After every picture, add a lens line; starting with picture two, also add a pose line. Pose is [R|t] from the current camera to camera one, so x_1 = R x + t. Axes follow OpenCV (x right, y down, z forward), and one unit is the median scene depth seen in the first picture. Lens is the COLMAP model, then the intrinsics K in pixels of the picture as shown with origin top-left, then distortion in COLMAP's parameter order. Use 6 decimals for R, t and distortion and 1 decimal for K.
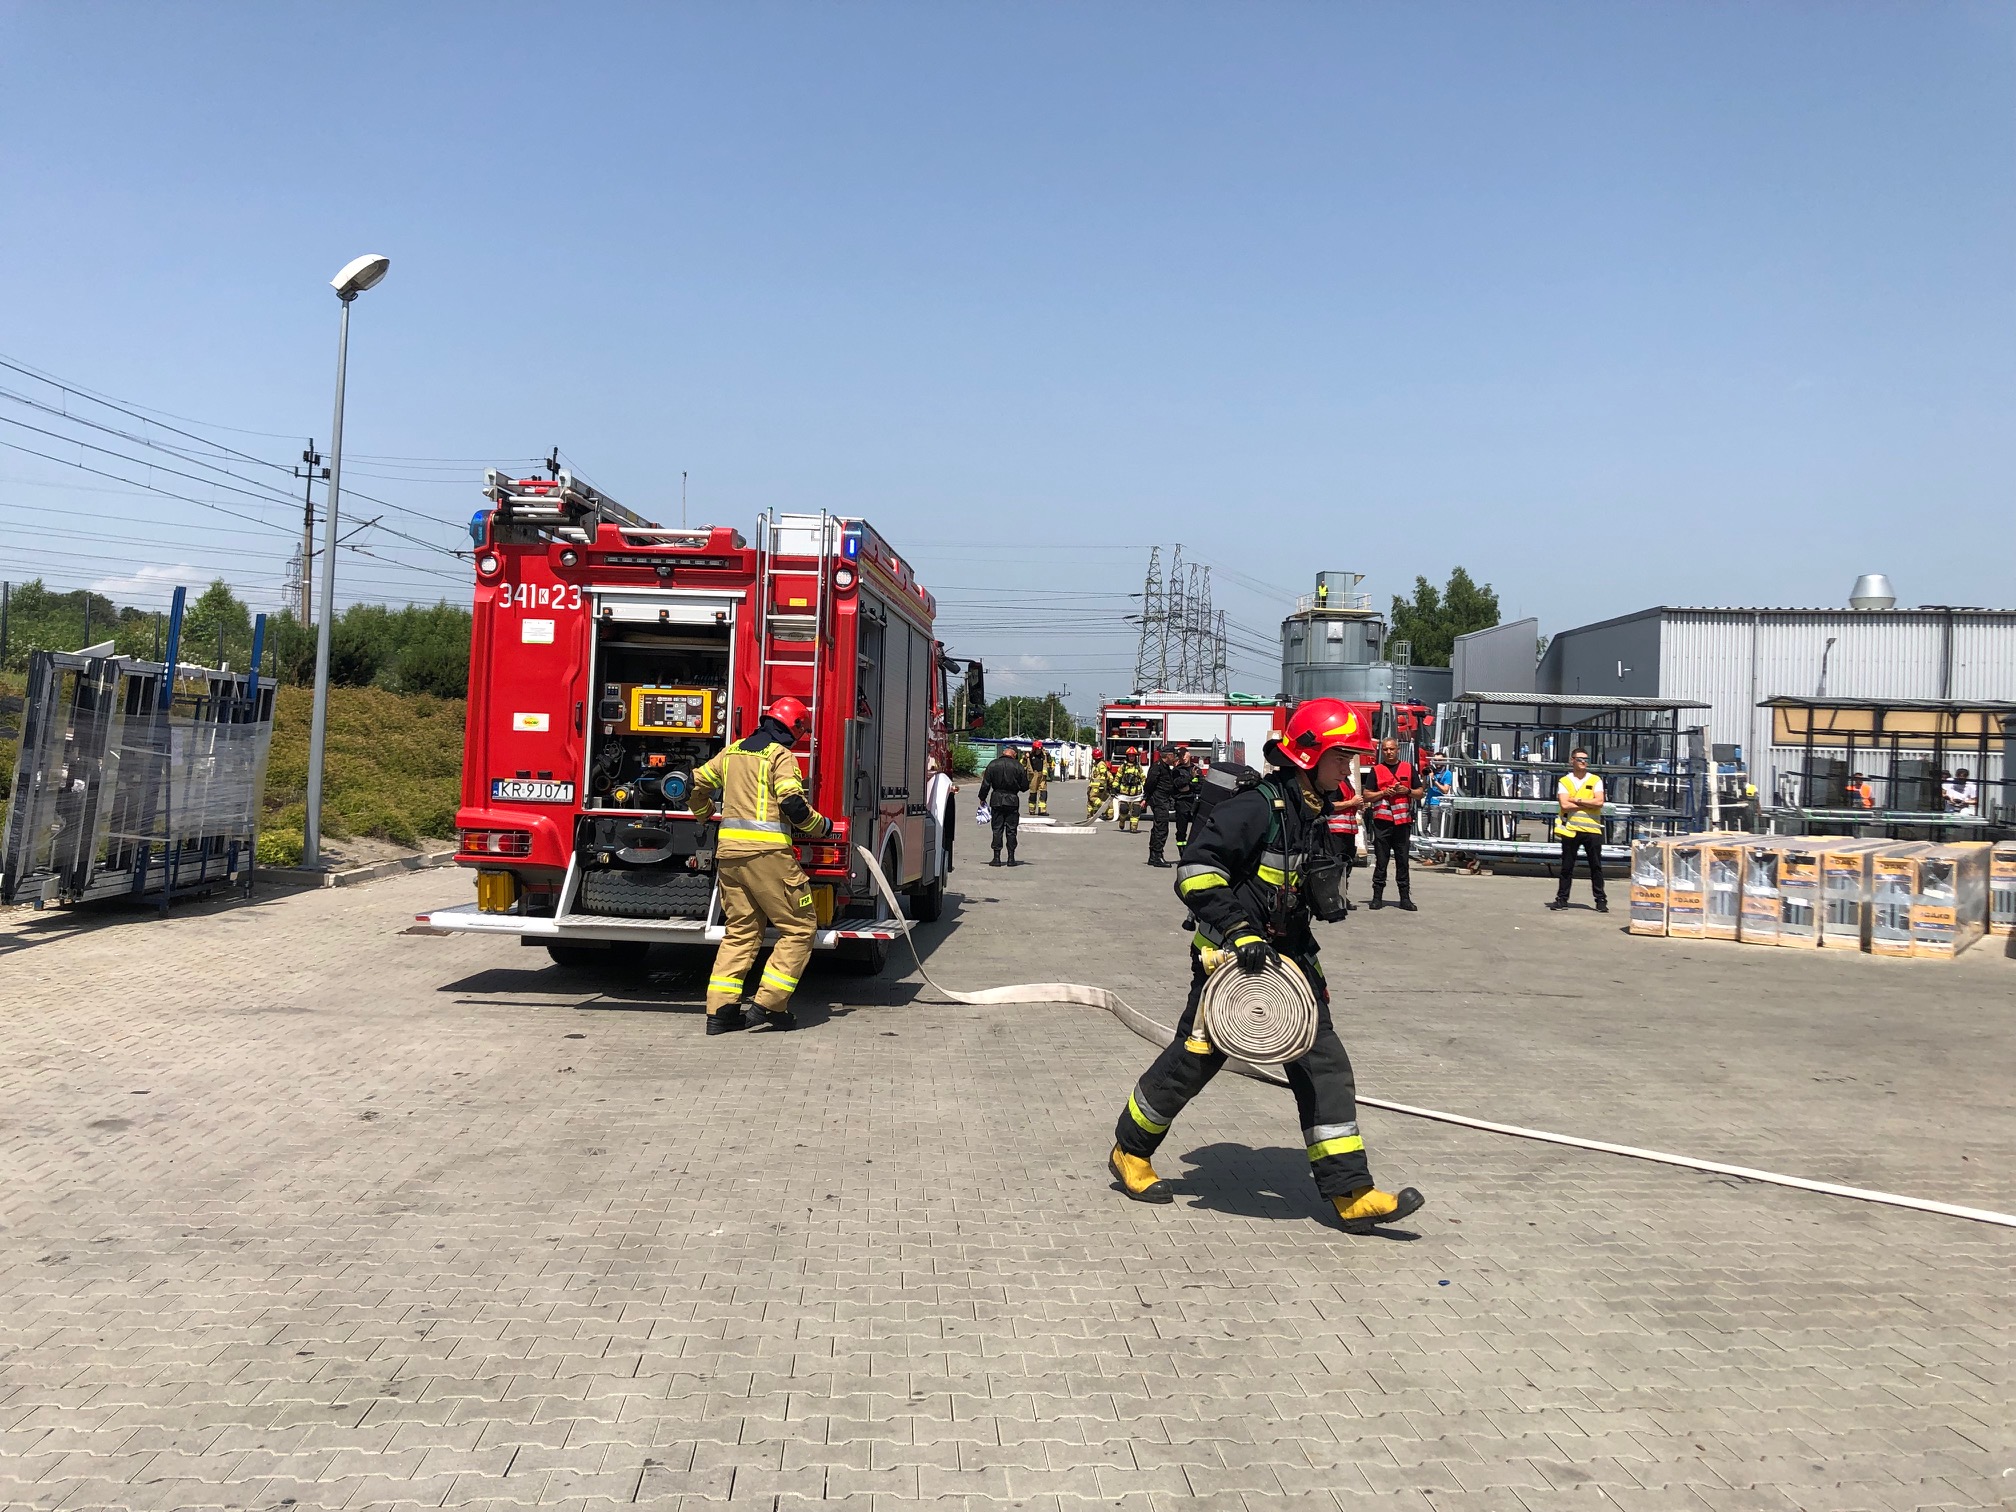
lens RADIAL K [[1623.6, 0, 1008.0], [0, 1623.6, 756.0], [0, 0, 1]] dist [0.006384, 0.004310]
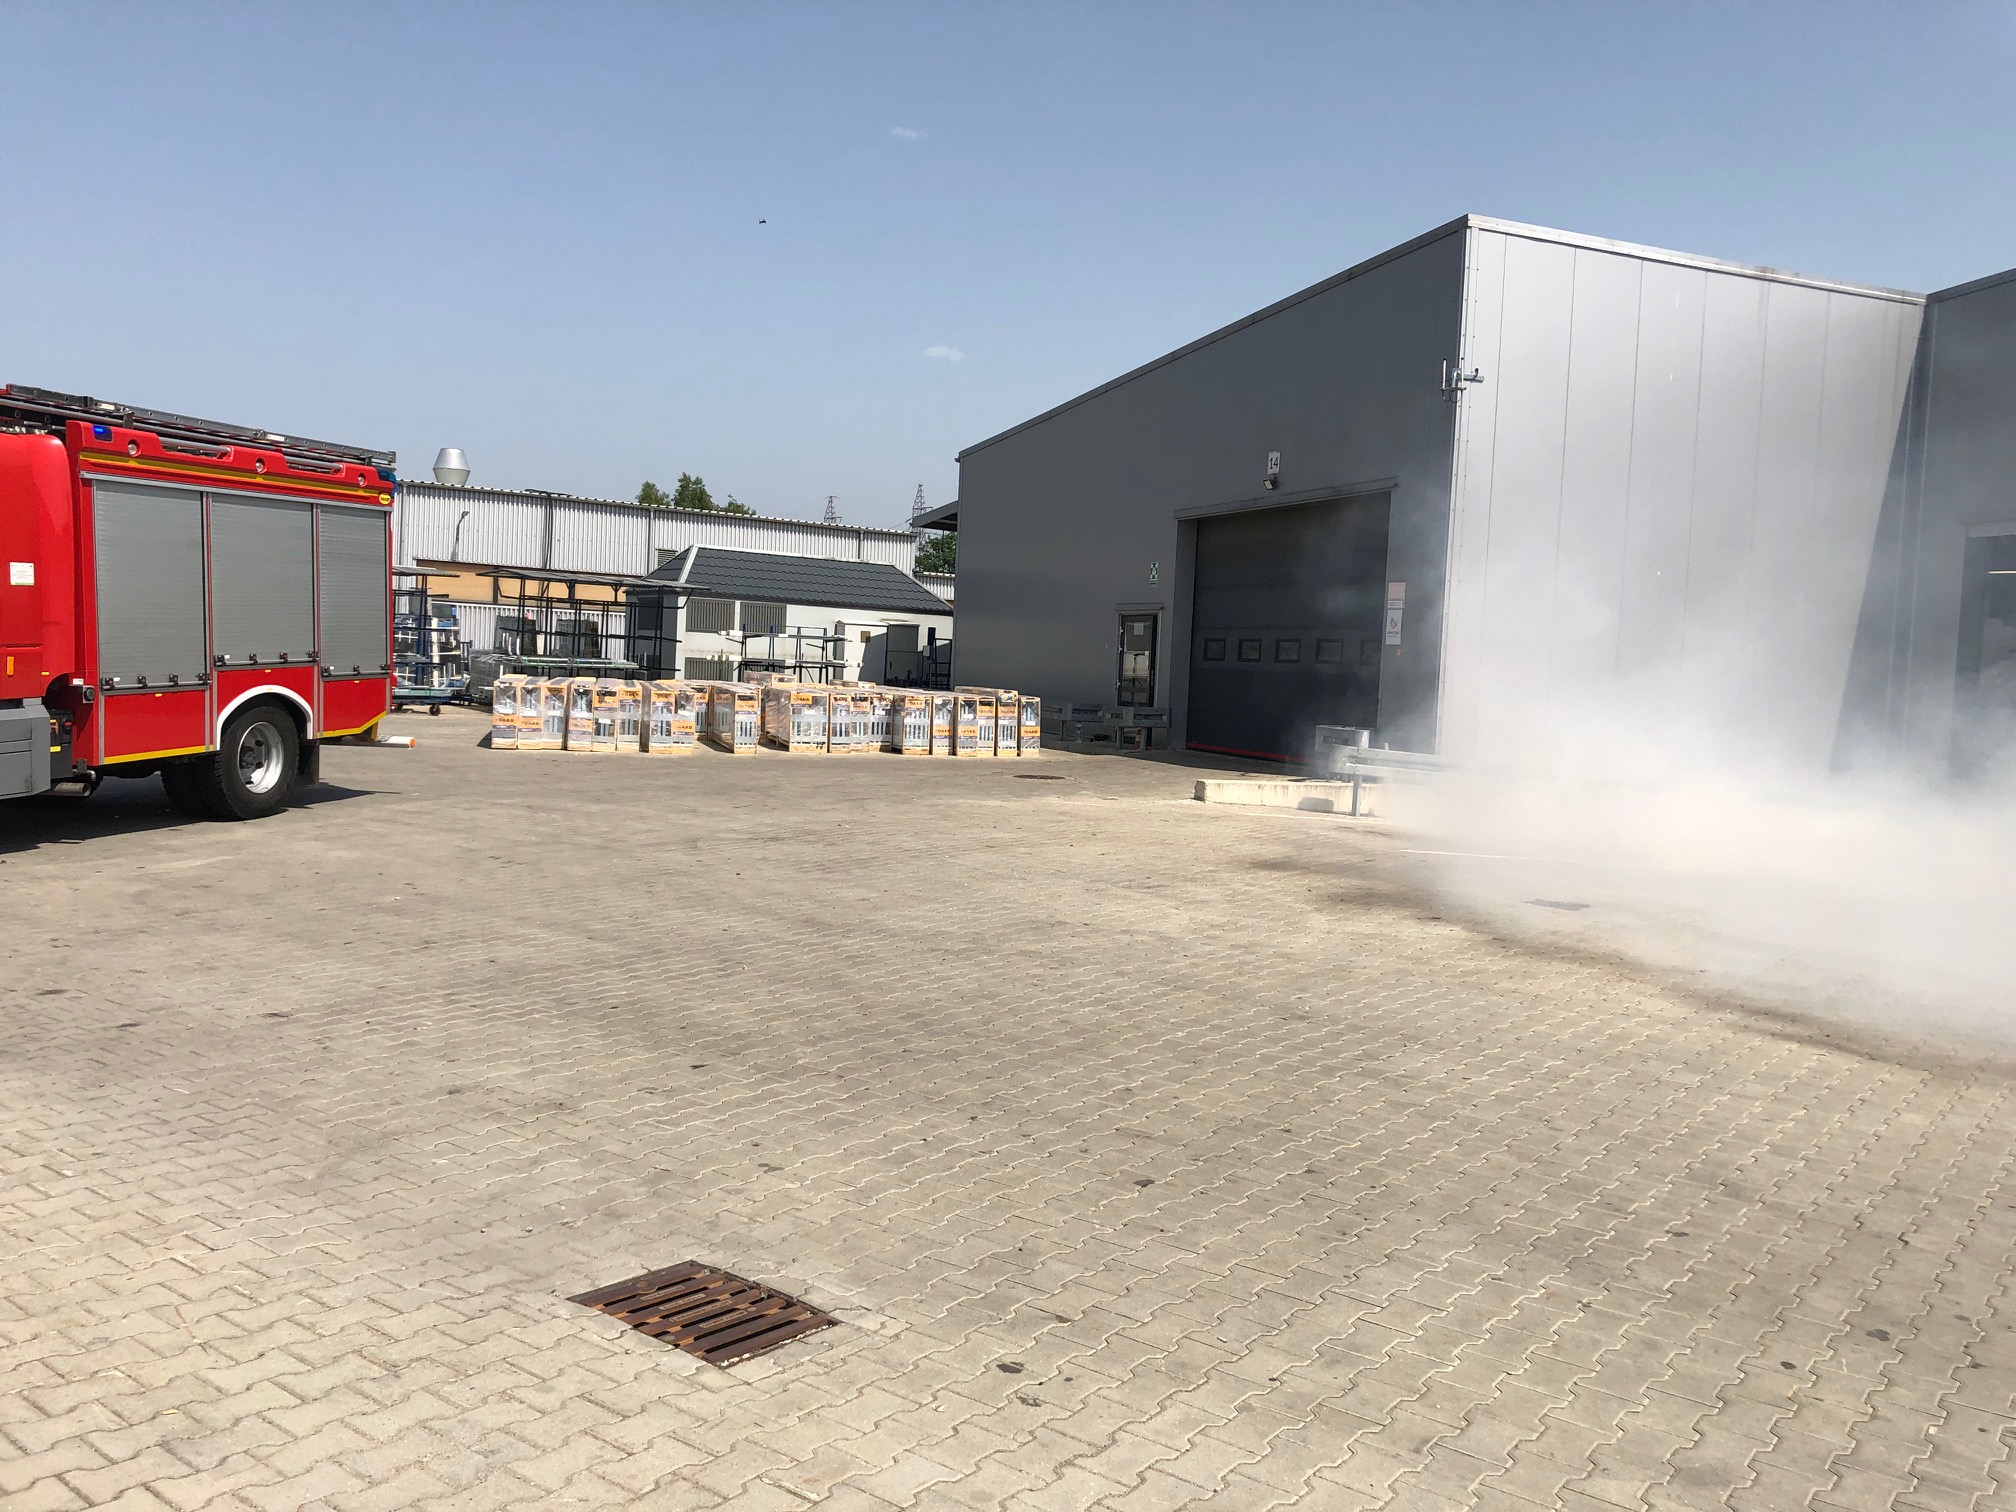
lens RADIAL K [[1623.6, 0, 1008.0], [0, 1623.6, 756.0], [0, 0, 1]] dist [0.006384, 0.004310]
pose [[0.652967, -0.045631, 0.756010, -0.394342], [-0.028483, 0.995998, 0.084716, -0.015732], [-0.756850, -0.076850, 0.649054, -0.252074]]
